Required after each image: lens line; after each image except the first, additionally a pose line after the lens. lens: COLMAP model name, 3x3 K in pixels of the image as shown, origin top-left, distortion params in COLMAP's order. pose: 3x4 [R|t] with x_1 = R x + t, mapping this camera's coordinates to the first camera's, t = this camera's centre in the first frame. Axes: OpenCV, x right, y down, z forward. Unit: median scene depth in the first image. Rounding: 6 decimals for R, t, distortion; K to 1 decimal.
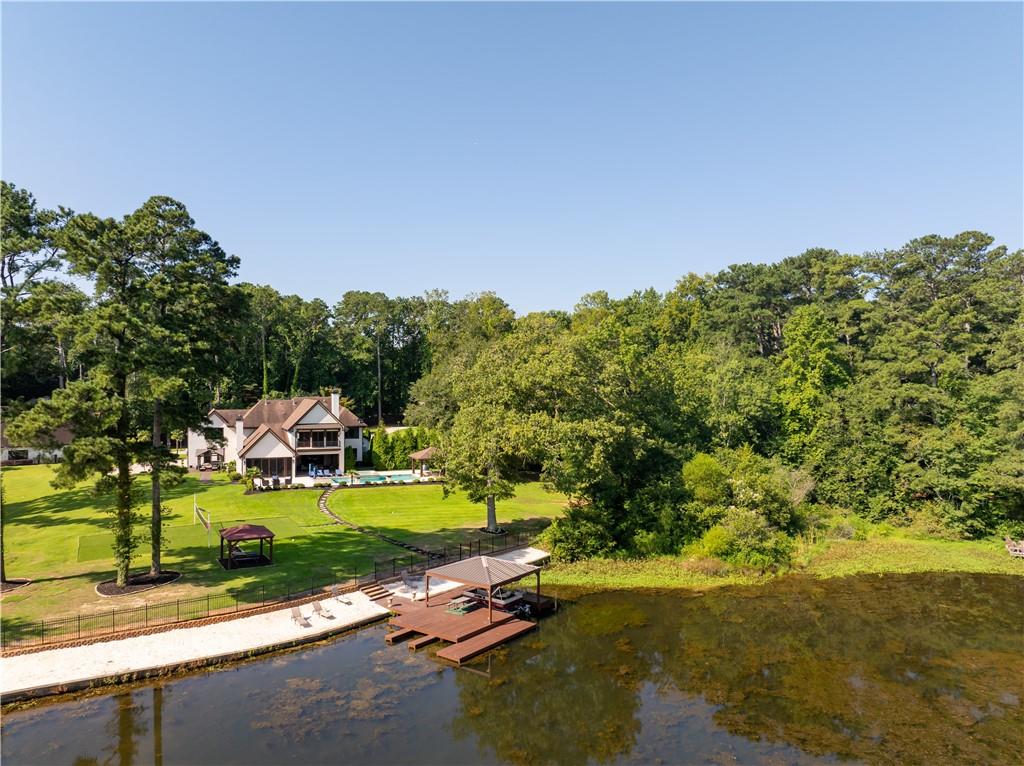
lens RADIAL K [[724.3, 0, 512.0], [0, 724.3, 383.0], [0, 0, 1]] dist [-0.041813, 0.000687]
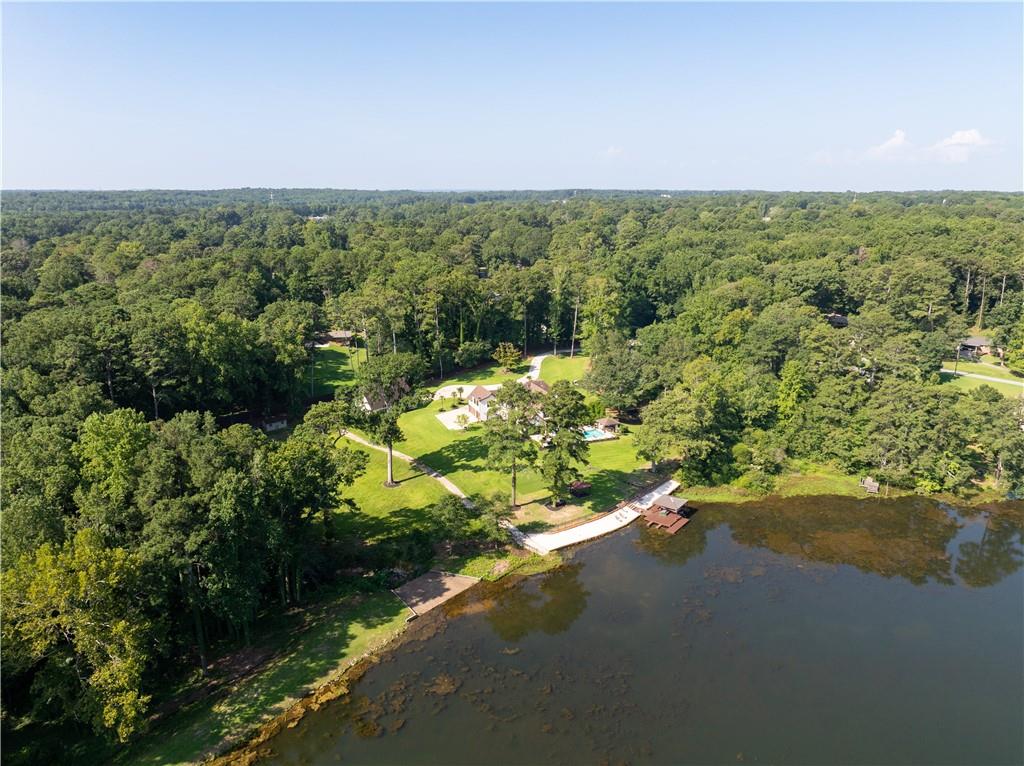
lens RADIAL K [[724.3, 0, 512.0], [0, 724.3, 383.0], [0, 0, 1]] dist [-0.041813, 0.000687]
pose [[0.999938, 0.002307, -0.010927, -0.357543], [0.000617, 0.965522, 0.260322, -0.538689], [0.011150, -0.260312, 0.965460, -0.966916]]
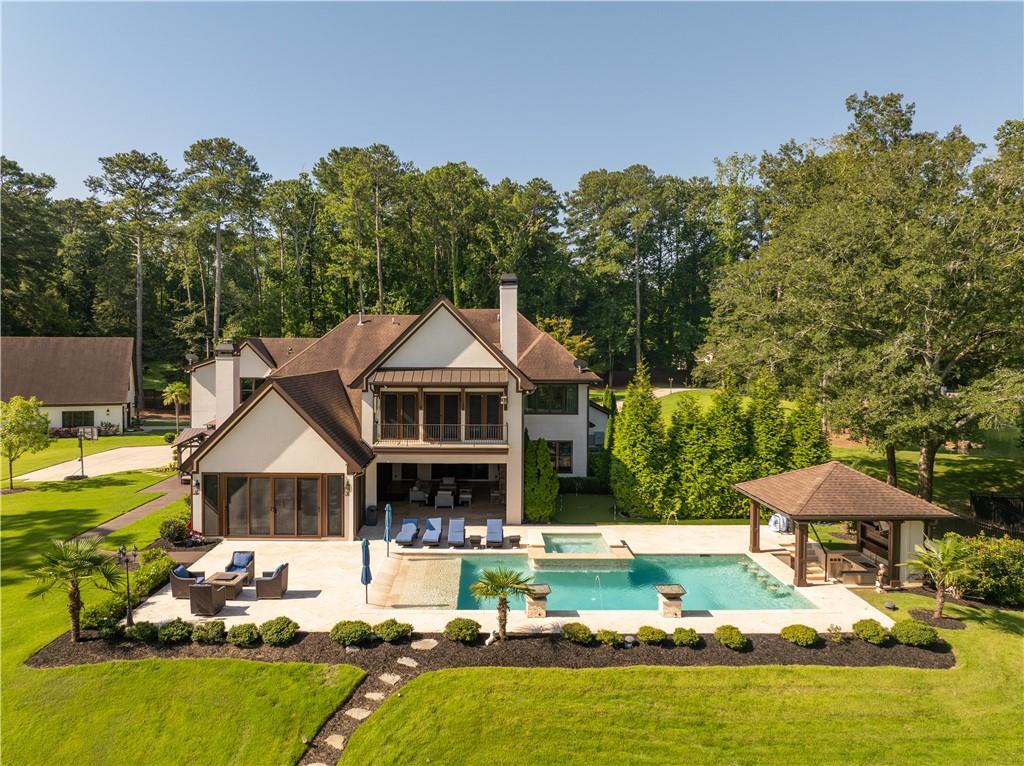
lens RADIAL K [[740.2, 0, 480.8], [0, 740.2, 351.3], [0, 0, 1]] dist [-0.035271, -0.000176]
pose [[0.923555, 0.005081, -0.383432, -0.124801], [-0.001965, 0.999962, 0.008518, 0.045570], [0.383461, -0.007114, 0.923530, 0.695617]]
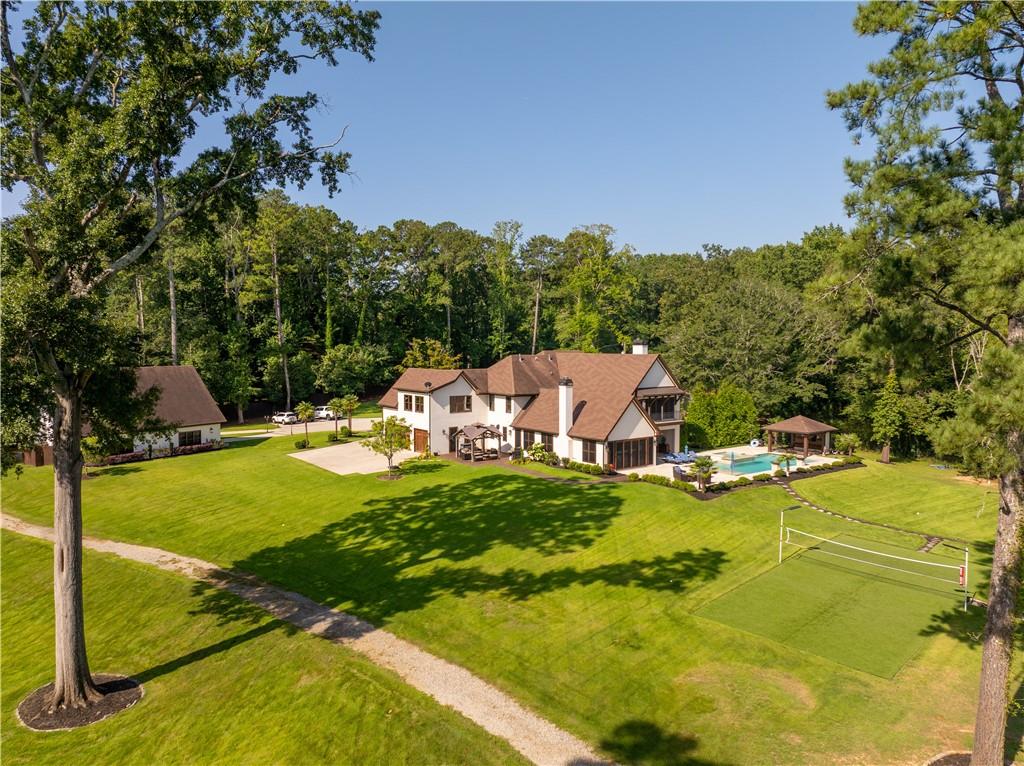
lens RADIAL K [[724.3, 0, 512.0], [0, 724.3, 383.0], [0, 0, 1]] dist [-0.041813, 0.000687]
pose [[0.972034, -0.016057, 0.234291, -0.561947], [0.002225, 0.998245, 0.059182, 0.011431], [-0.234830, -0.057006, 0.970363, 0.356045]]
